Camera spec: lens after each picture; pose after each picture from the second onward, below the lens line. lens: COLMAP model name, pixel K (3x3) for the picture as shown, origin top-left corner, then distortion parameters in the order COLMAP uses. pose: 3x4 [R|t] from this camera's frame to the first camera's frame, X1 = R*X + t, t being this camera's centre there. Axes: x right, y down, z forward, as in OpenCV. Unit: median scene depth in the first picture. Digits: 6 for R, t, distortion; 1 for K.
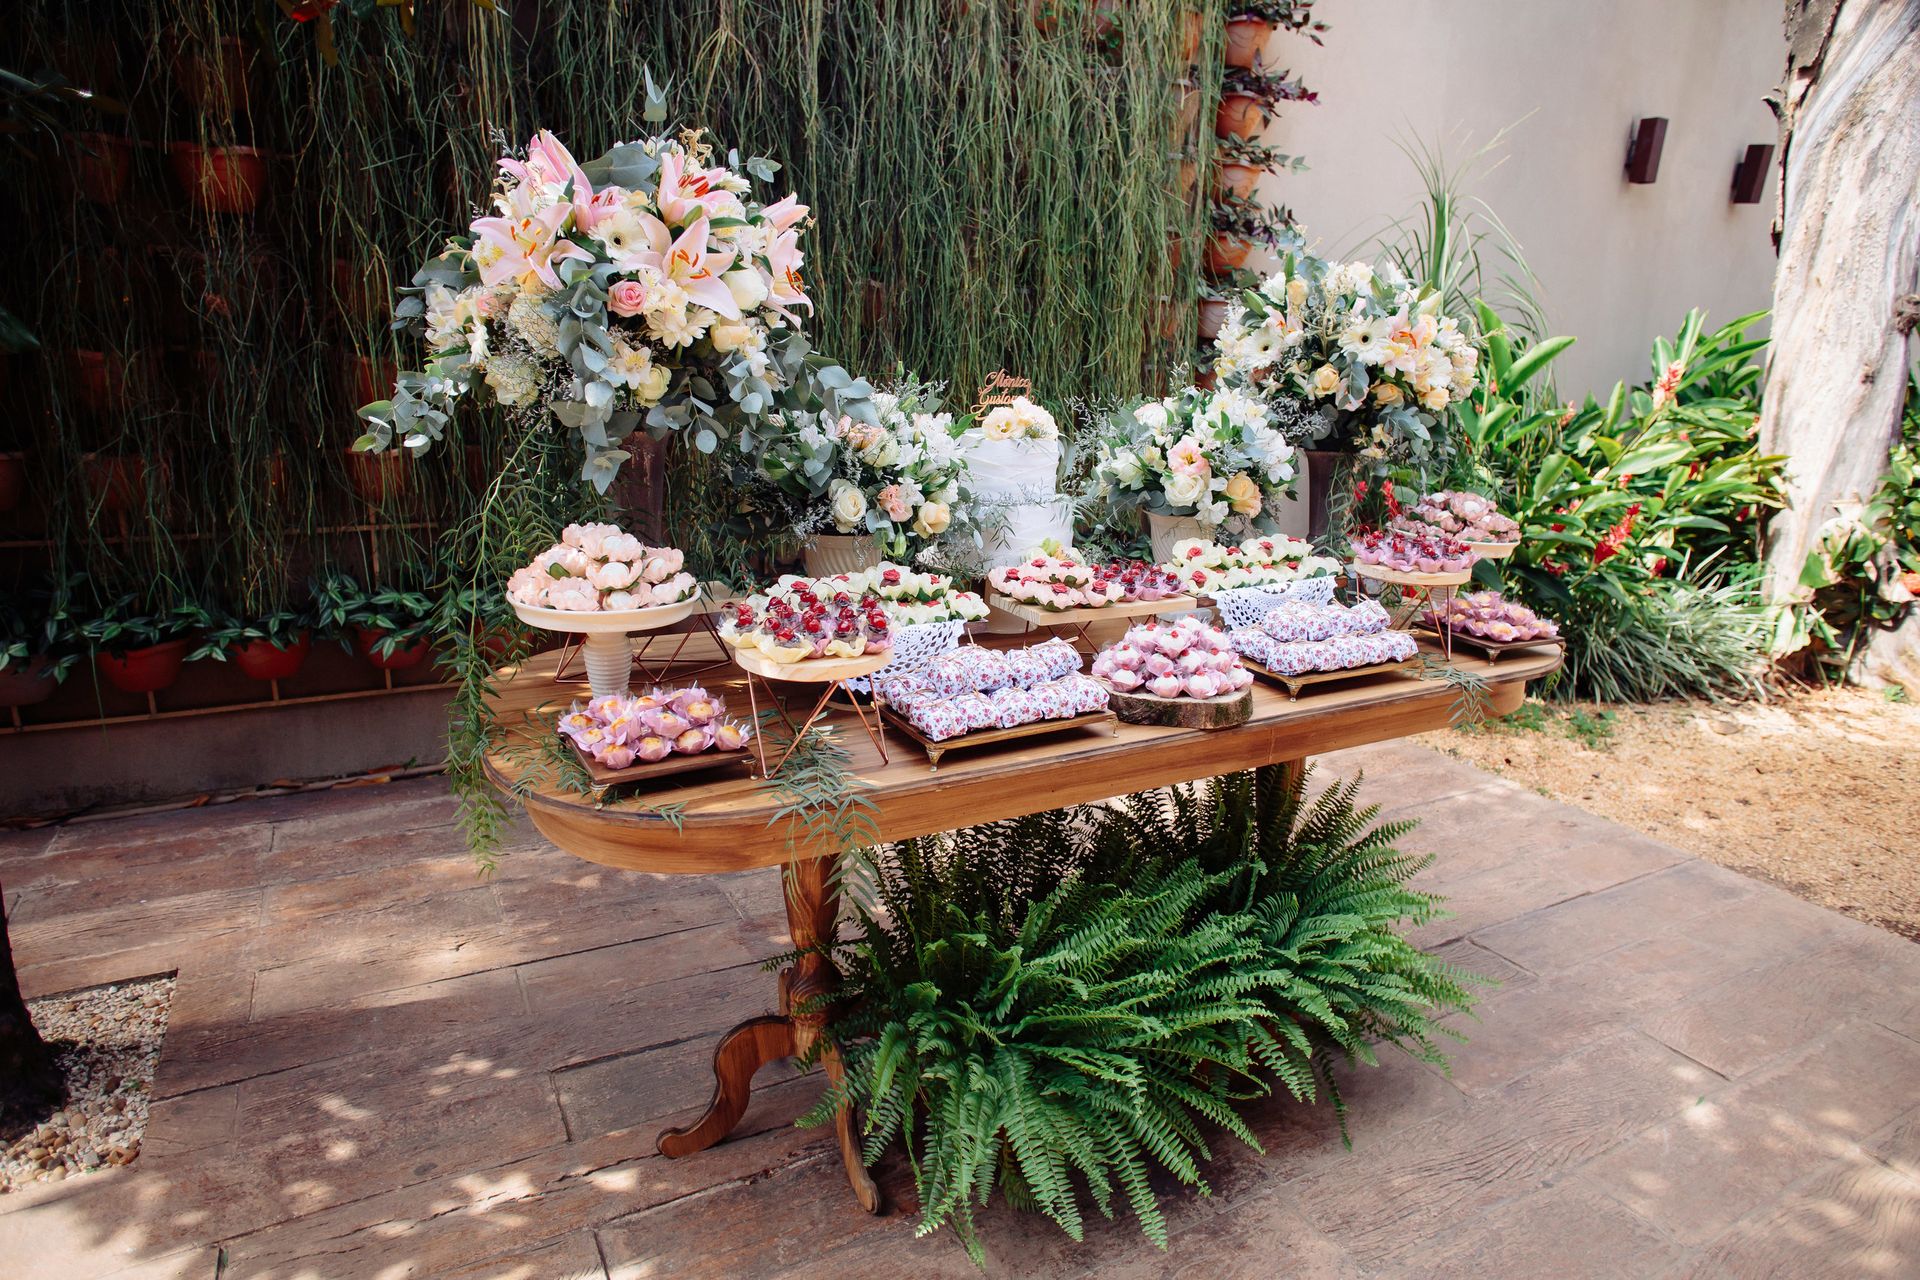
lens RADIAL K [[1185.6, 0, 954.7], [0, 1185.6, 645.6], [0, 0, 1]] dist [-0.078790, 0.067457]
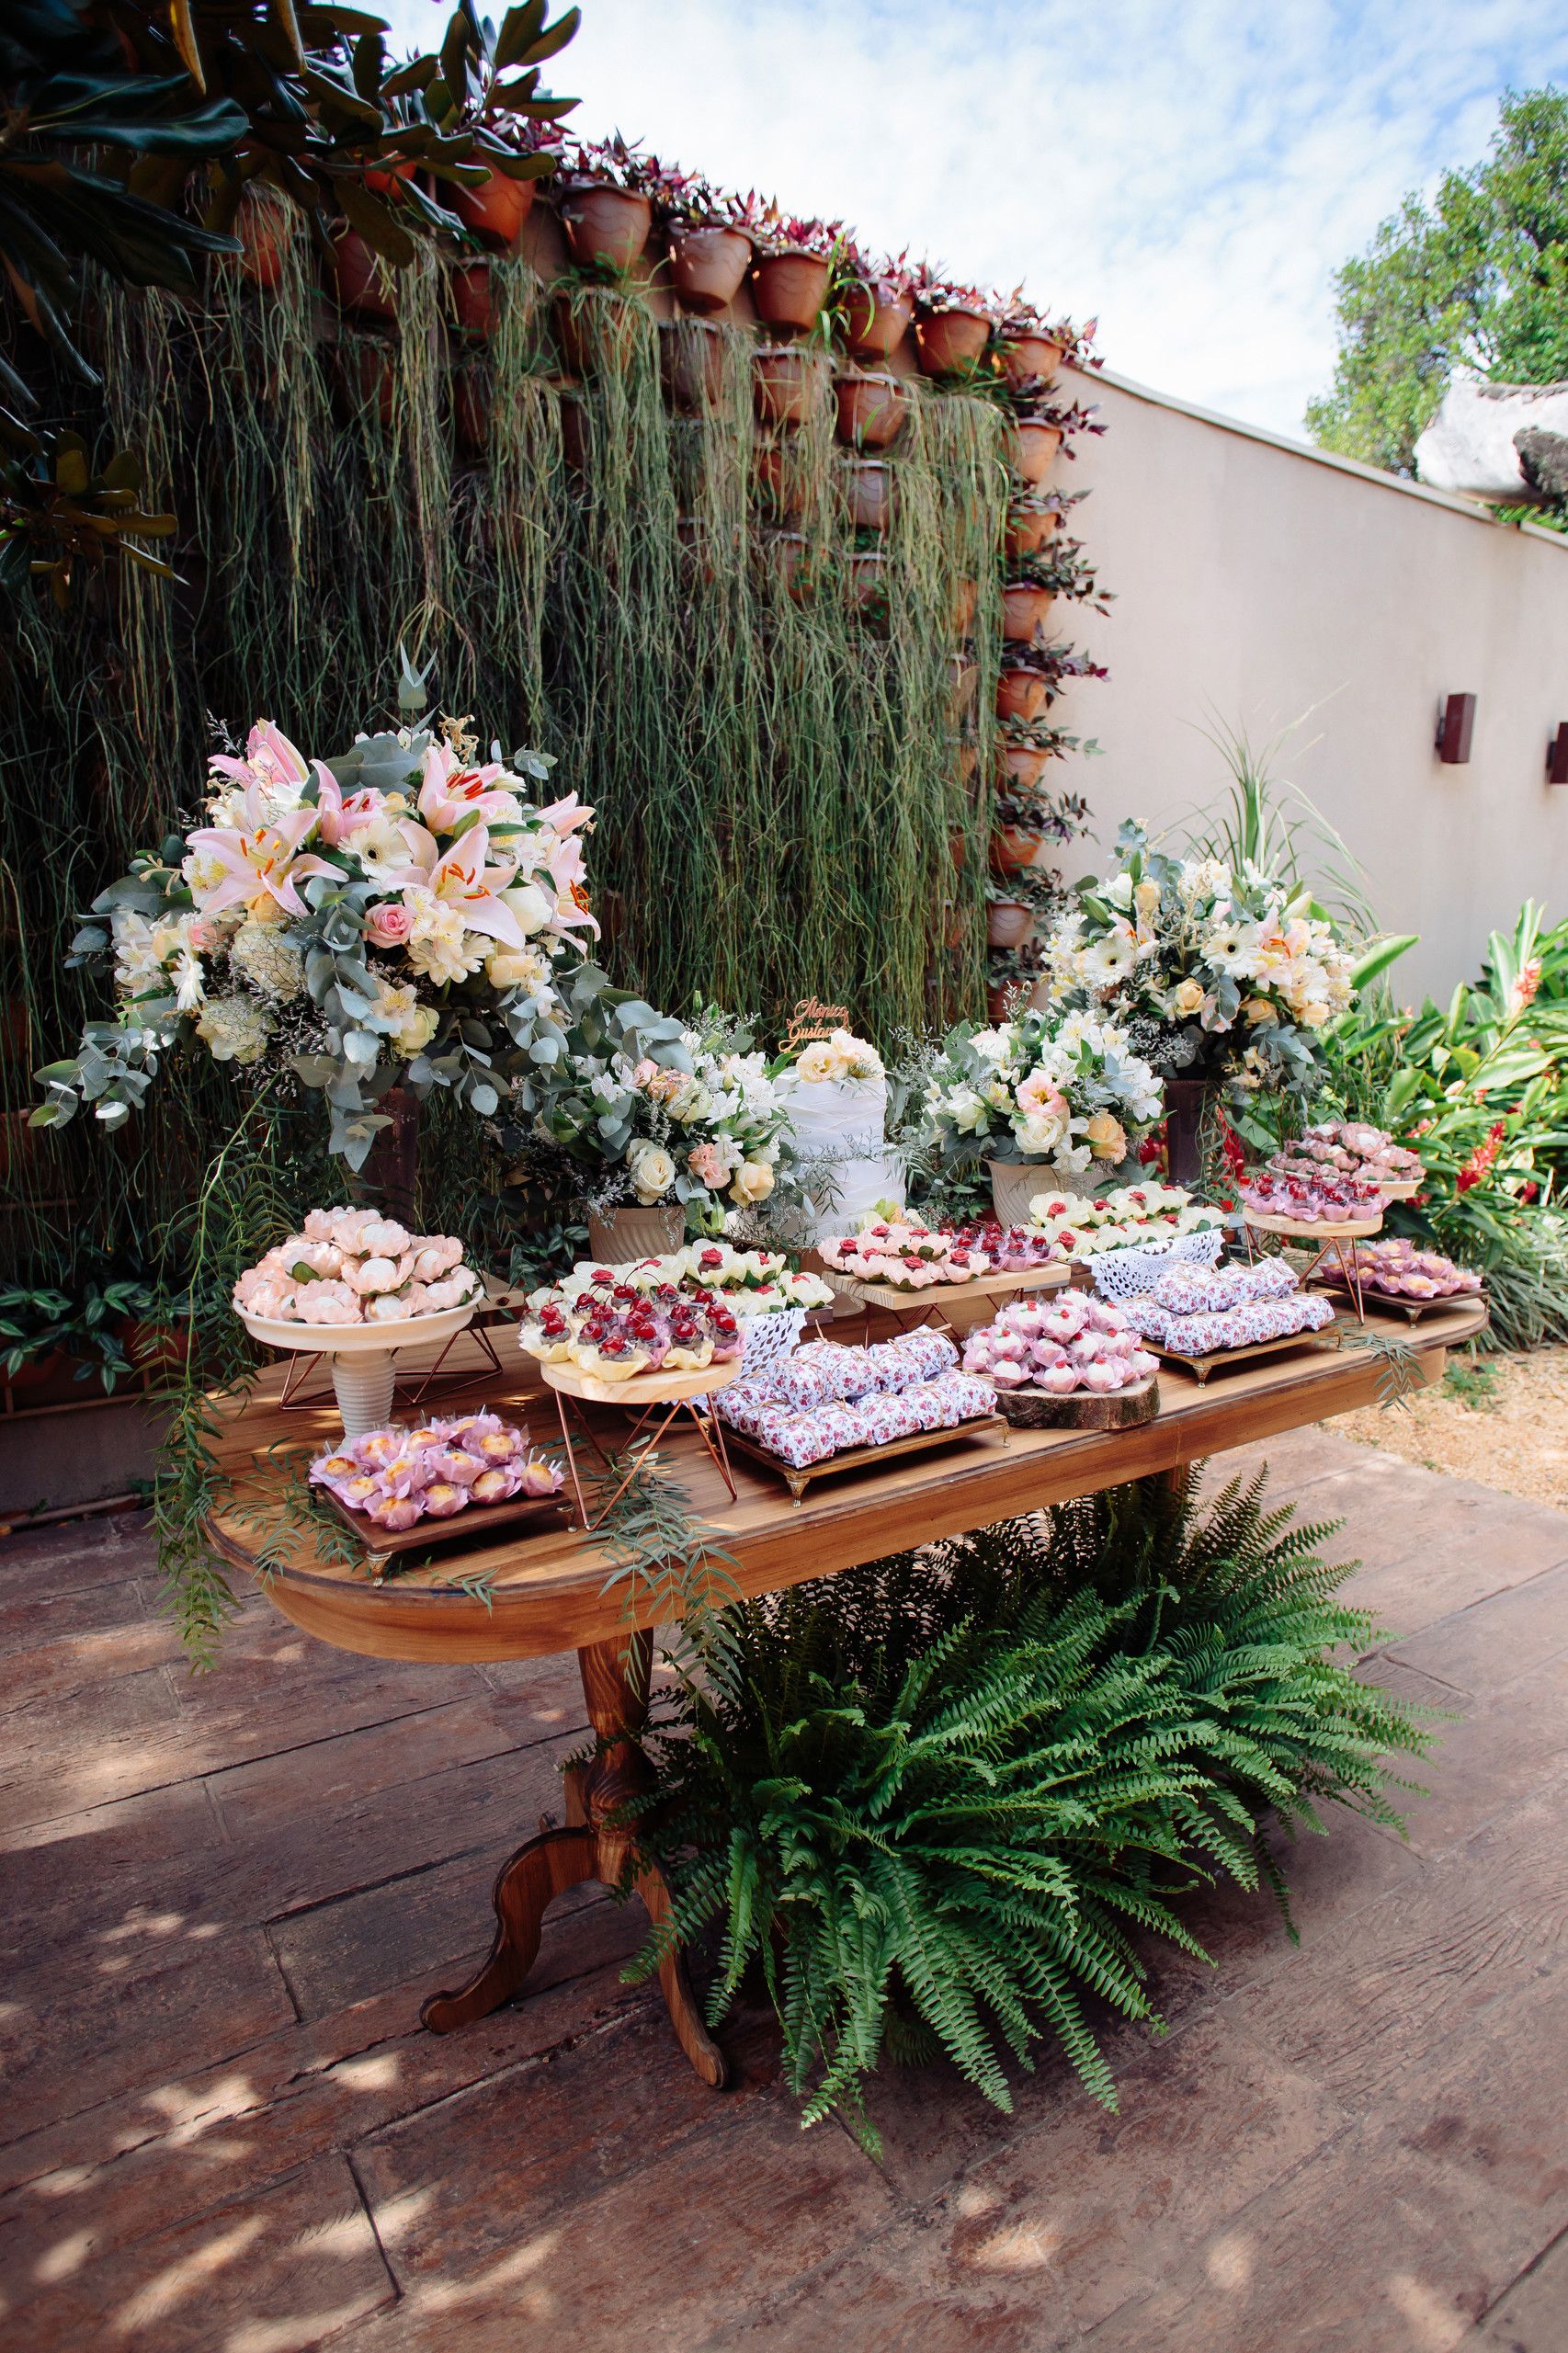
lens RADIAL K [[1409.5, 0, 784.0], [0, 1409.5, 1176.5], [0, 0, 1]] dist [-0.074989, 0.062348]
pose [[0.995433, -0.037040, 0.087987, -0.082235], [0.045126, 0.994757, -0.091767, -0.022182], [-0.084127, 0.095319, 0.991886, 0.042835]]
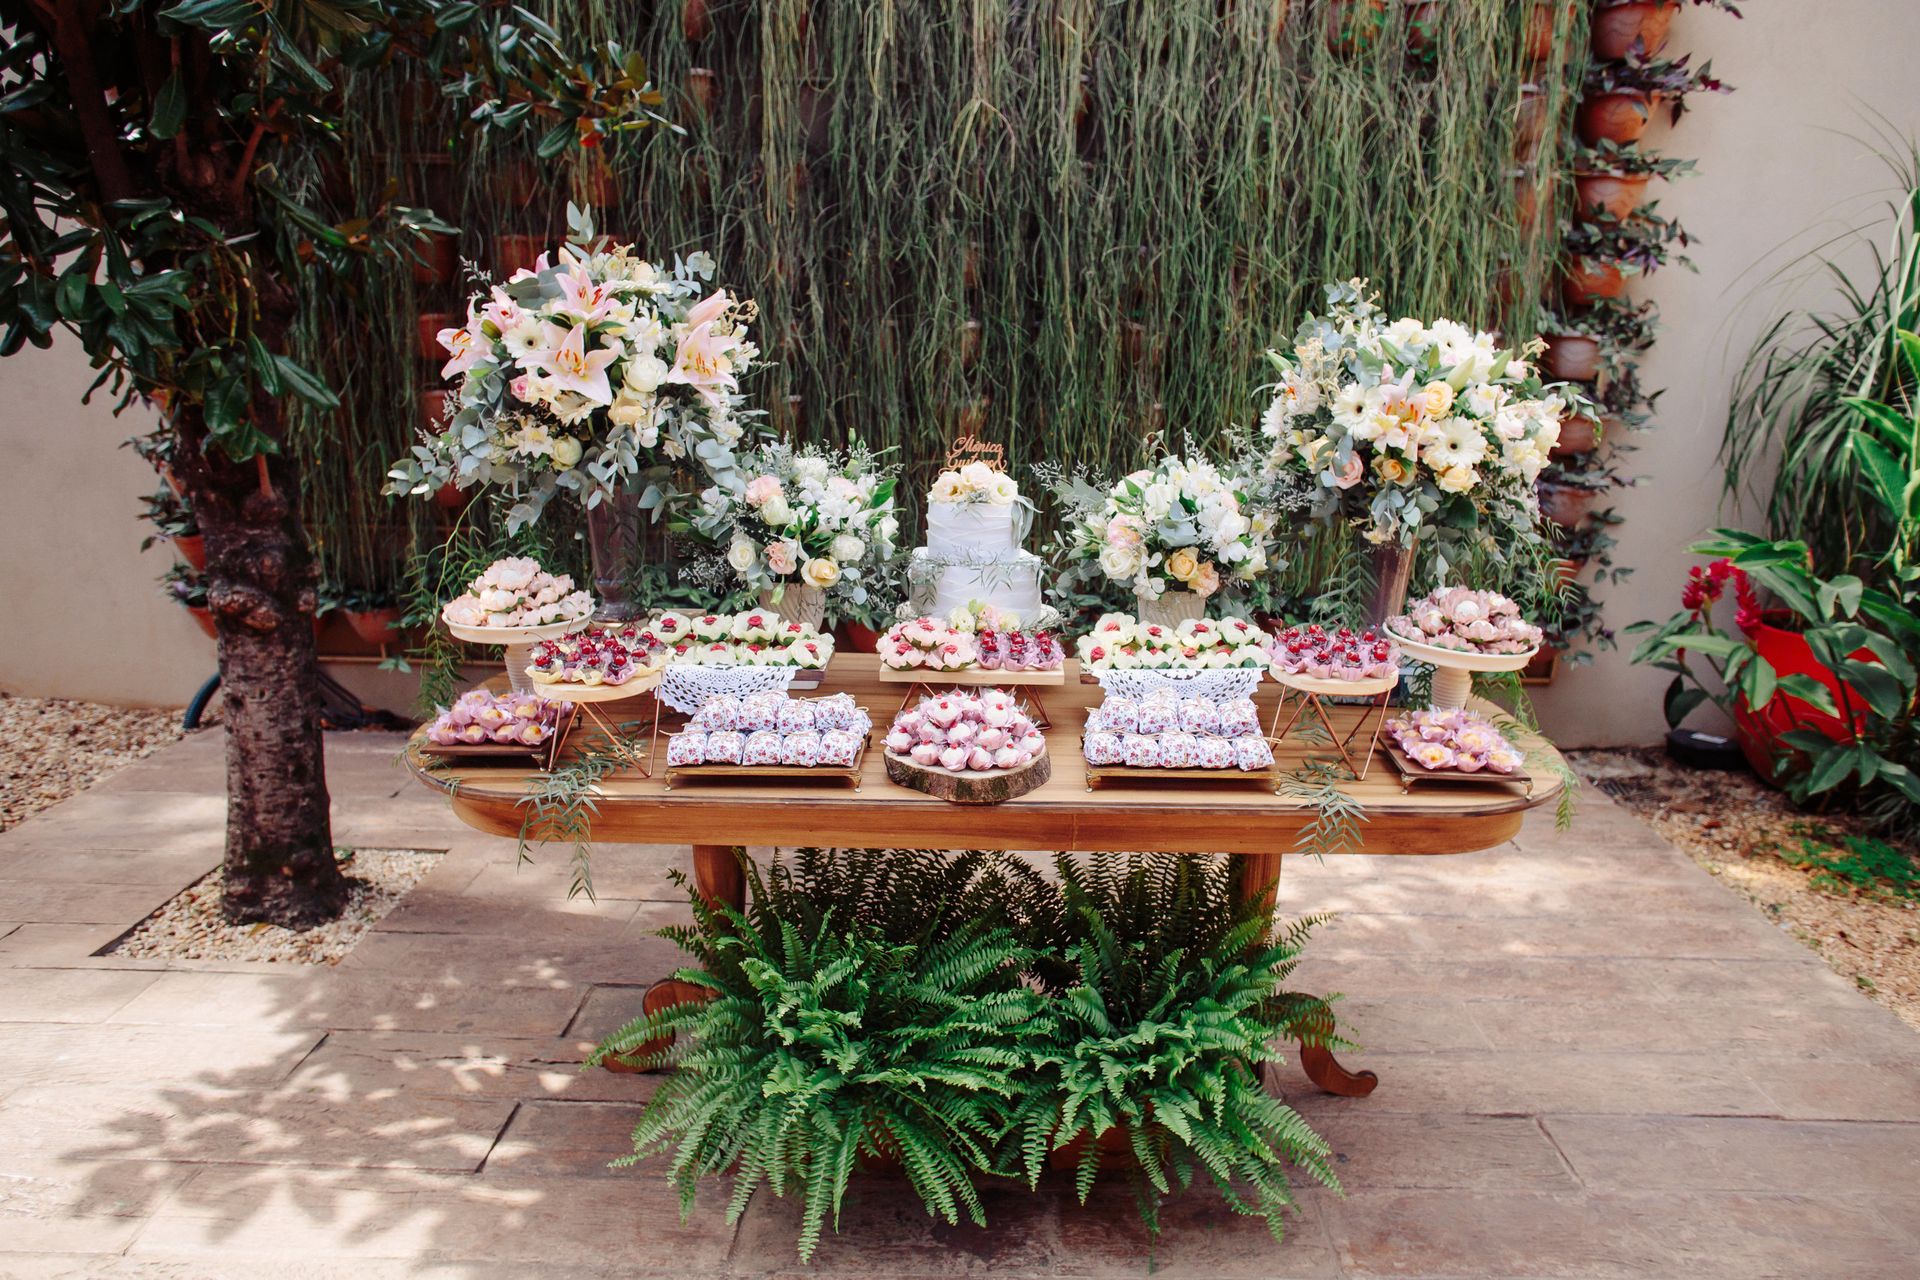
lens RADIAL K [[1150.1, 0, 965.8], [0, 1150.1, 681.5], [0, 0, 1]] dist [-0.074989, 0.062348]
pose [[0.867782, 0.132732, -0.478891, 0.636435], [-0.117418, 0.991149, 0.061942, -0.088989], [0.482874, 0.002478, 0.875686, 0.112101]]
